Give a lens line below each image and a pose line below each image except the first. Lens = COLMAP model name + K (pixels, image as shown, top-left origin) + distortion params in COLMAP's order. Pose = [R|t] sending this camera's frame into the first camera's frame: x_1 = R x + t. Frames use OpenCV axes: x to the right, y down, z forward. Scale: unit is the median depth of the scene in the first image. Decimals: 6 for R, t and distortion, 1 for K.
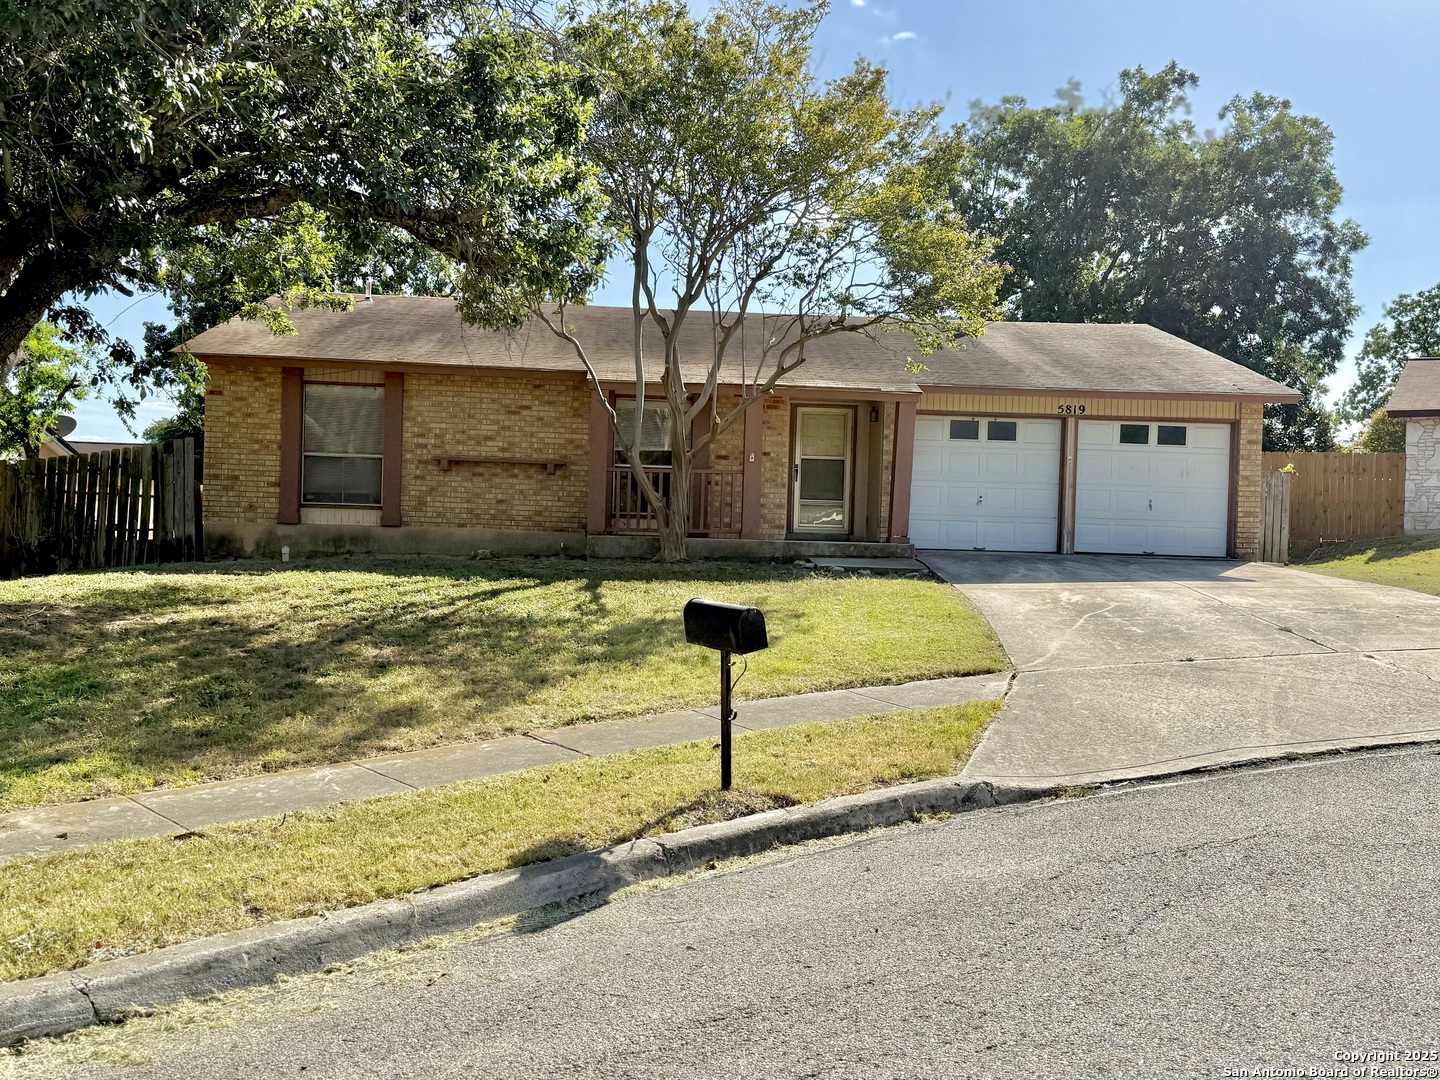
lens RADIAL K [[1323.7, 0, 718.5], [0, 1323.7, 546.4], [0, 0, 1]] dist [0.069634, 0.000000]
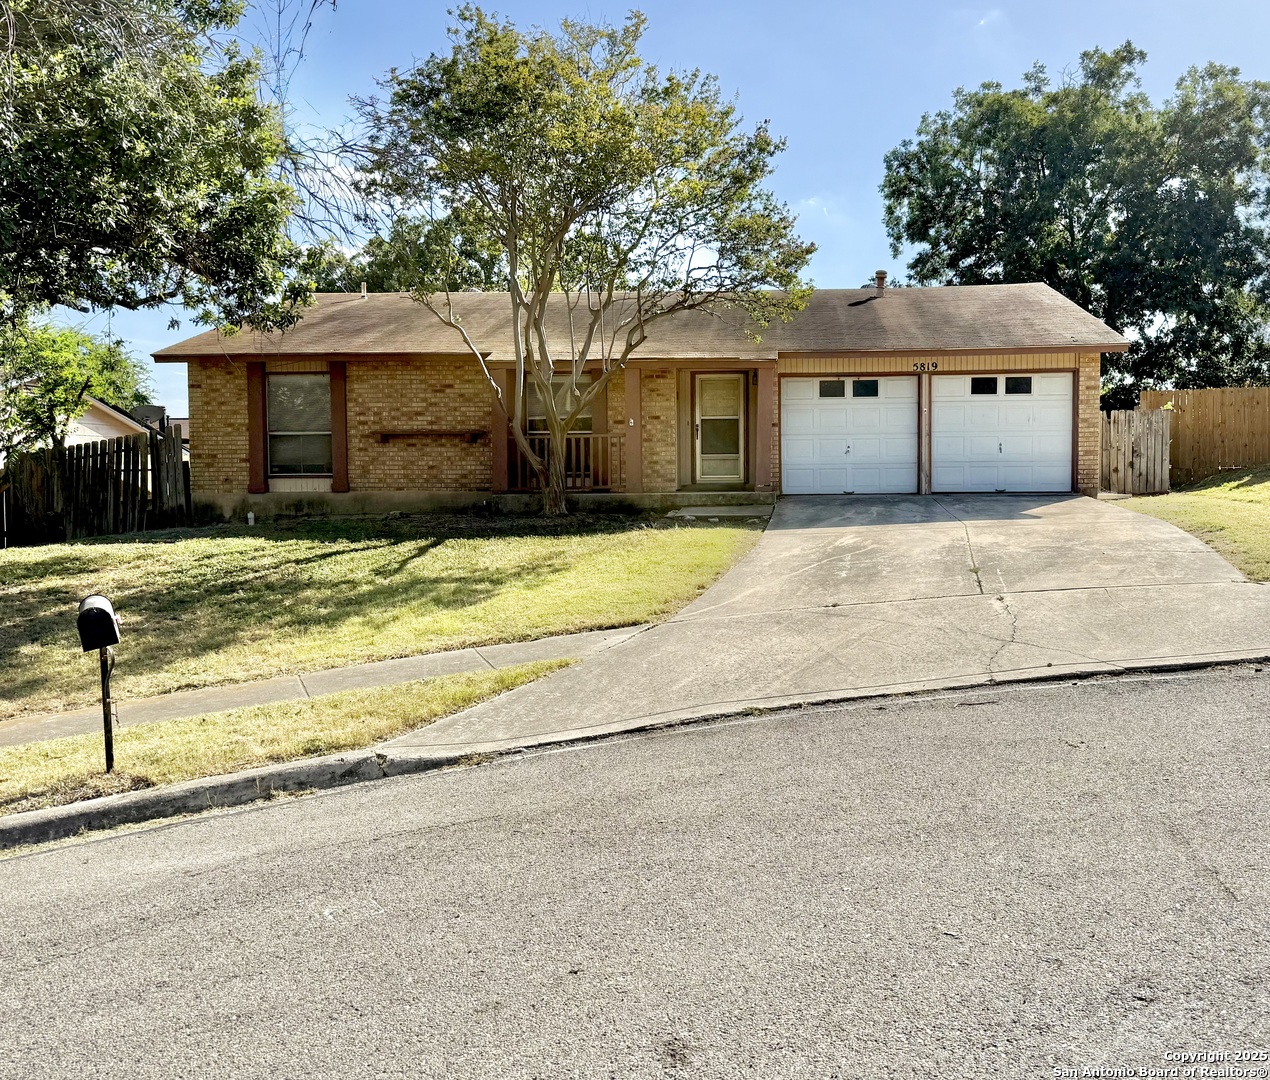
lens RADIAL K [[1118.4, 0, 634.9], [0, 1118.4, 535.5], [0, 0, 1]] dist [0.032964, 0.021233]
pose [[0.995098, -0.032404, -0.093429, 0.106298], [0.036261, 0.998546, 0.039878, -0.006568], [0.092001, -0.043071, 0.994827, 0.024623]]
